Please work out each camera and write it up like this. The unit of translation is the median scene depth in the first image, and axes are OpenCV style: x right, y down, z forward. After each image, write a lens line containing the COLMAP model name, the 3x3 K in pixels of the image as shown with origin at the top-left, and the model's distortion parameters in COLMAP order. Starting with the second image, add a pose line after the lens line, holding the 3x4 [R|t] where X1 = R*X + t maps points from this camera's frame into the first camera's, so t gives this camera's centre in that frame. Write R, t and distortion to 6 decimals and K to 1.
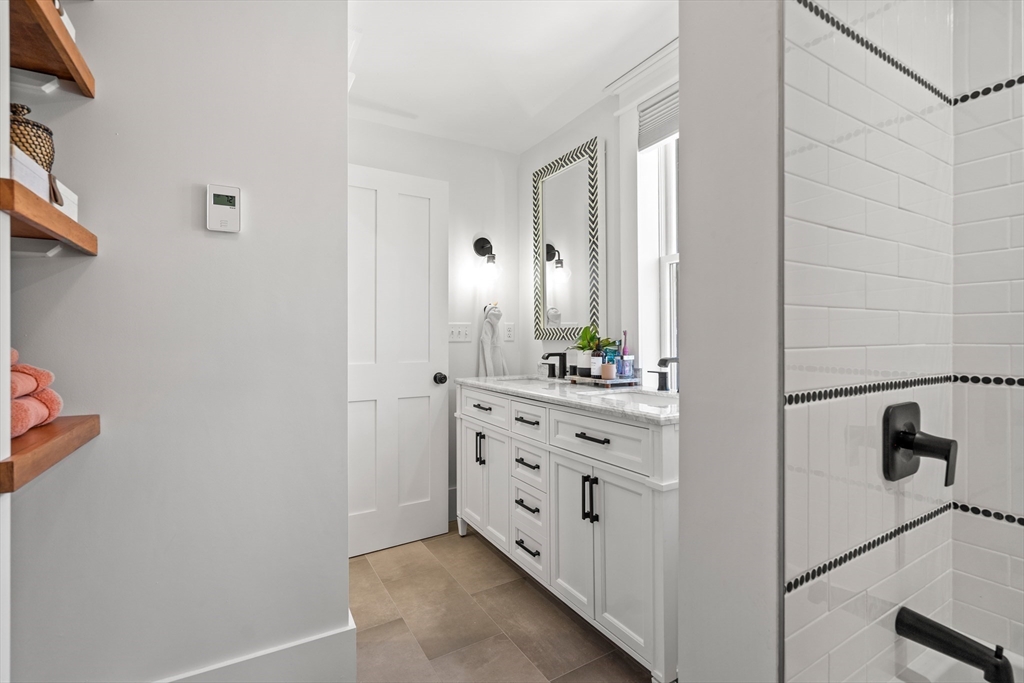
lens RADIAL K [[466.2, 0, 508.5], [0, 466.2, 332.3], [0, 0, 1]] dist [-0.005484, 0.000078]
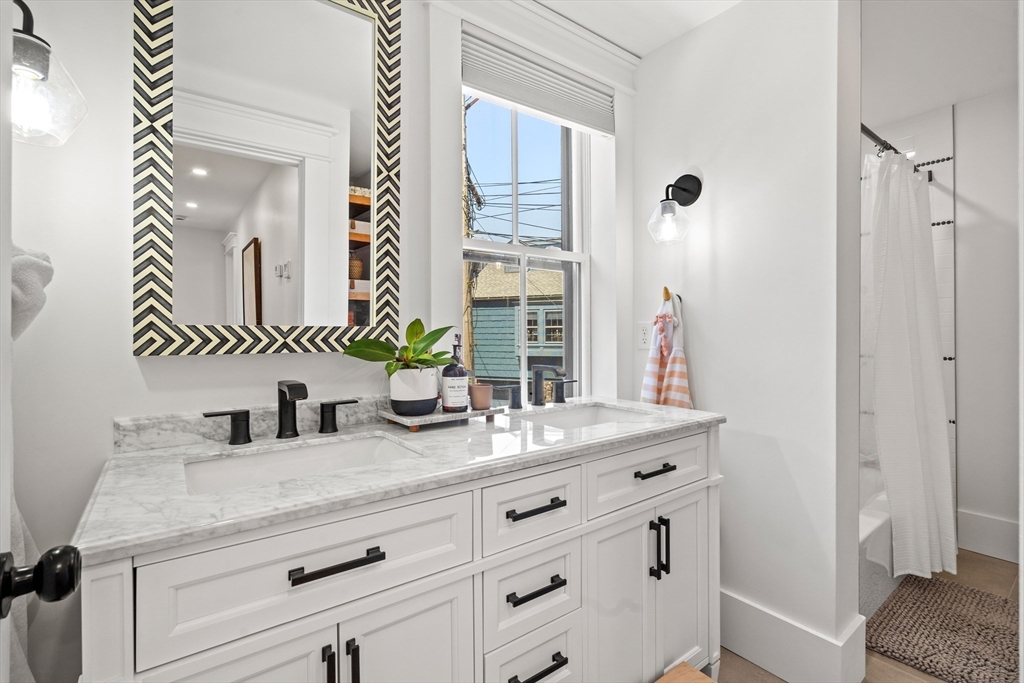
lens RADIAL K [[466.2, 0, 508.5], [0, 466.2, 332.3], [0, 0, 1]] dist [-0.005484, 0.000078]
pose [[-0.113088, 0.004887, 0.993573, -0.397313], [-0.002871, 0.999982, -0.005245, -0.002148], [-0.993581, -0.003446, -0.113072, 0.917582]]
